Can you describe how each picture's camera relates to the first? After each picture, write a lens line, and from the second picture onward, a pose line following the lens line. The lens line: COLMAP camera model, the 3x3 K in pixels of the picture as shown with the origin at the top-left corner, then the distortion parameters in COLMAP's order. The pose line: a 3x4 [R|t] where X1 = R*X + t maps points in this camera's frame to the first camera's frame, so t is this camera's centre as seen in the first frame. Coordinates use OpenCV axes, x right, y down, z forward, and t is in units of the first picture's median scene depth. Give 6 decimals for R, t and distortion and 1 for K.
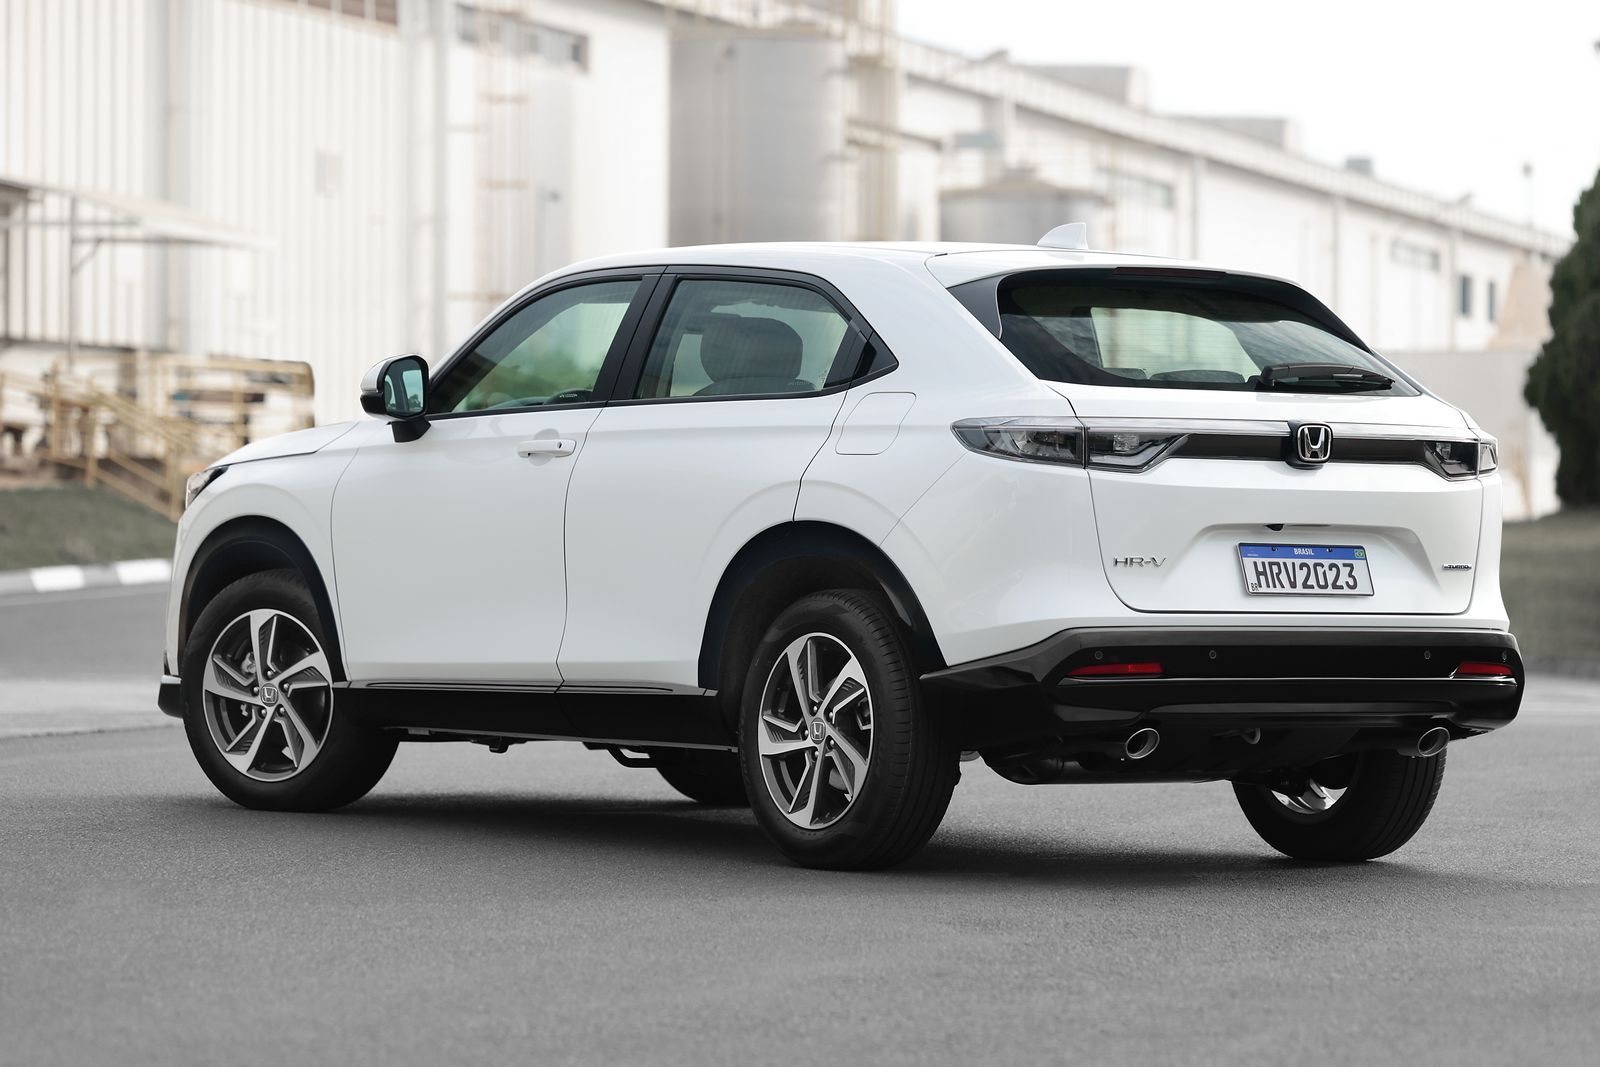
lens RADIAL K [[6090.0, 0, 800.0], [0, 6090.0, 533.5], [0, 0, 1]] dist [0.063710, 1.224694]
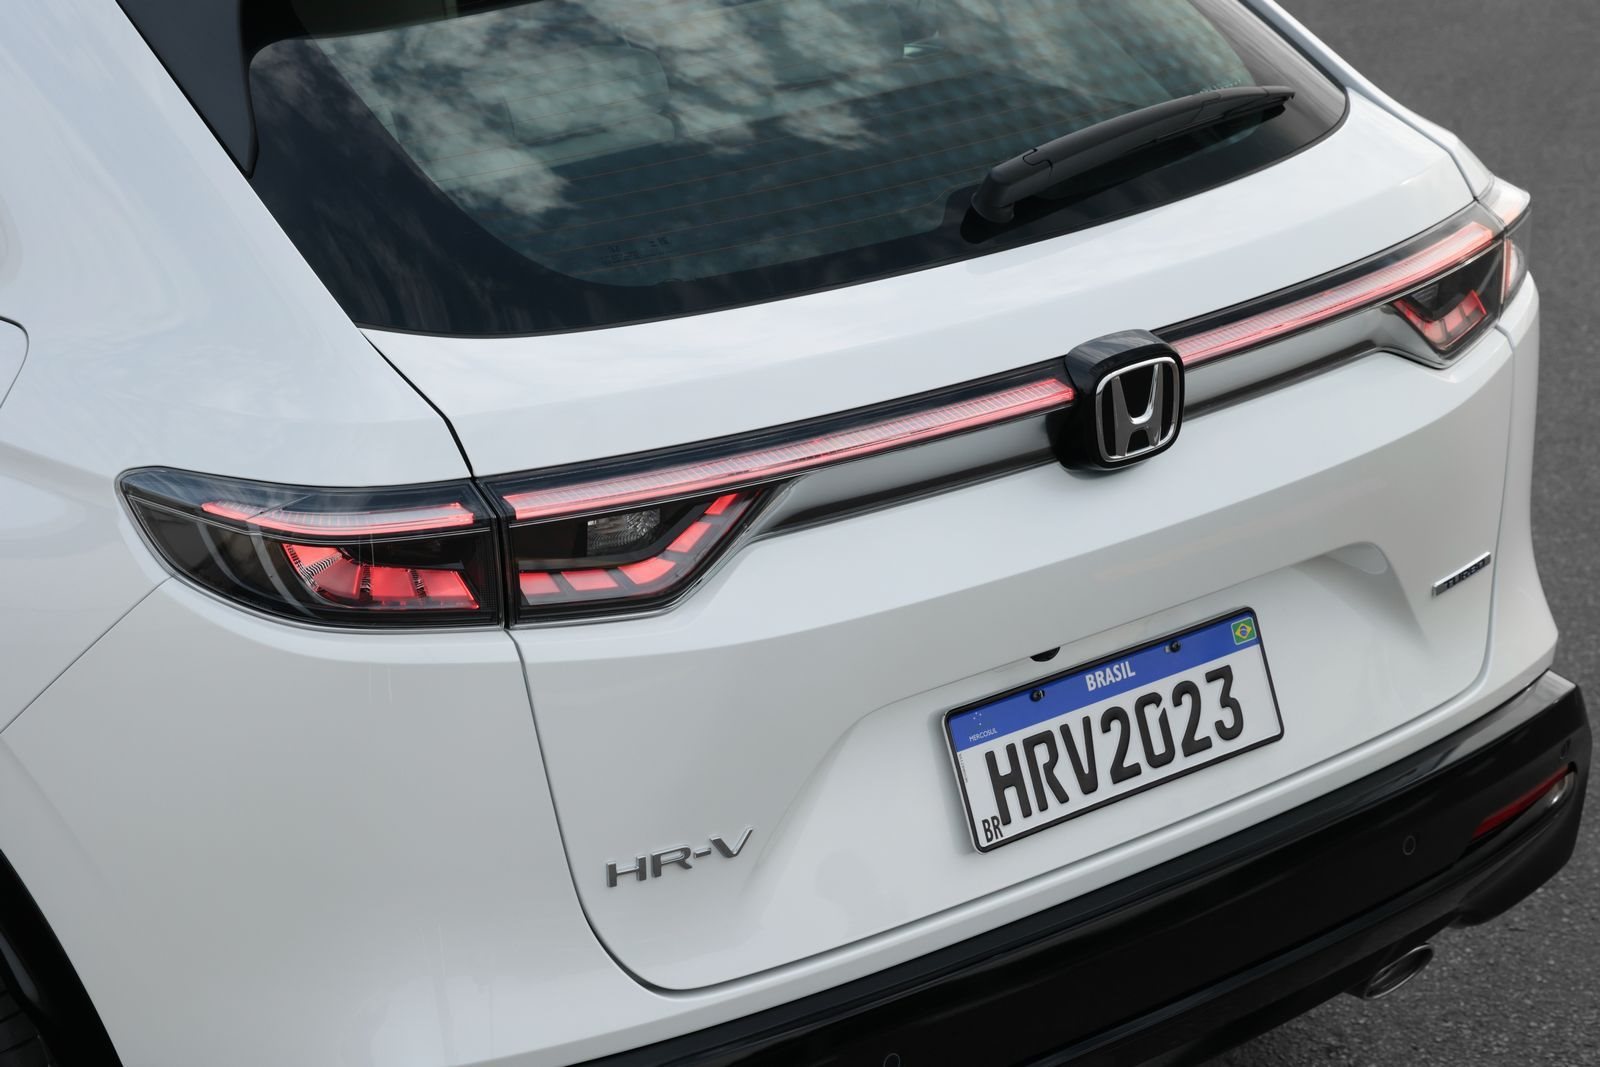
lens RADIAL K [[4262.1, 0, 800.0], [0, 4262.1, 533.5], [0, 0, 1]] dist [-0.068047, 0.498830]
pose [[0.993859, -0.074469, 0.081841, 0.043089], [0.044896, 0.947408, 0.316863, -0.089062], [-0.101133, -0.311242, 0.944934, 0.758366]]
